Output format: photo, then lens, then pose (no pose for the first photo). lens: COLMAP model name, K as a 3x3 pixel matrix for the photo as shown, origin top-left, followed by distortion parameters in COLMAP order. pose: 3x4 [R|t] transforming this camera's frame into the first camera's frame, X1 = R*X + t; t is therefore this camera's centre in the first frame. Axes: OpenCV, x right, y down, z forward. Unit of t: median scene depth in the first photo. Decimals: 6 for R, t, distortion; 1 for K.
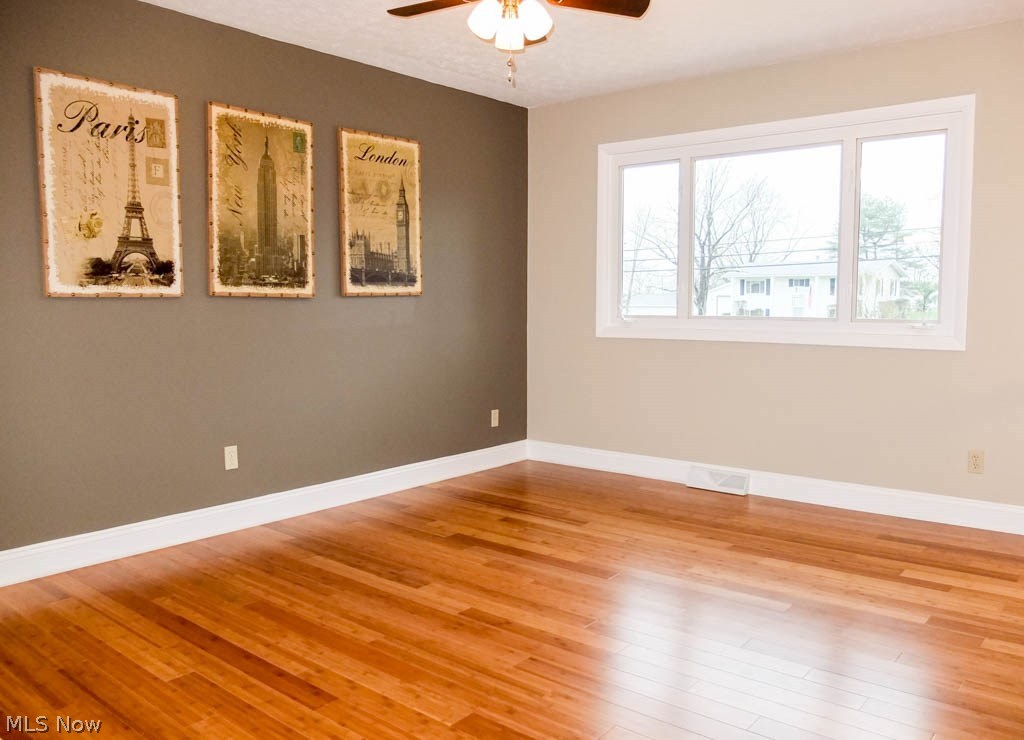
lens RADIAL K [[804.0, 0, 512.0], [0, 804.0, 370.0], [0, 0, 1]] dist [-0.034826, 0.000652]
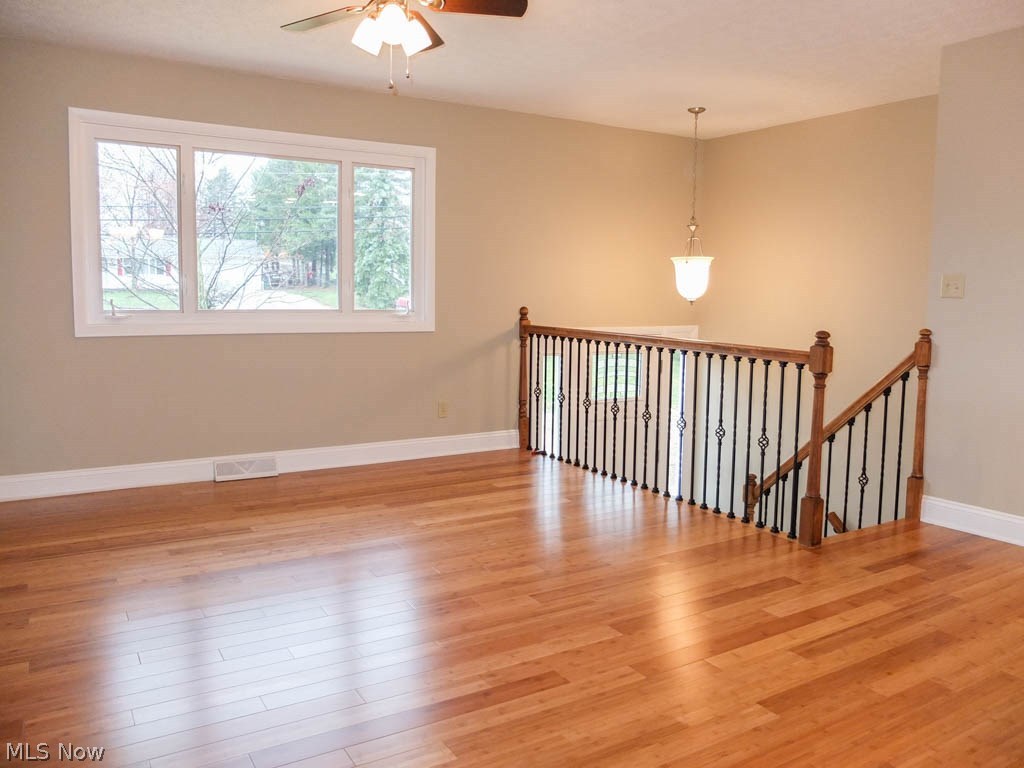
lens RADIAL K [[807.8, 0, 512.0], [0, 807.8, 384.0], [0, 0, 1]] dist [-0.086724, 0.000287]
pose [[0.313420, -0.098986, 0.944442, -0.749469], [0.067445, 0.994361, 0.081836, -0.040241], [-0.947217, 0.038049, 0.318329, 0.429247]]
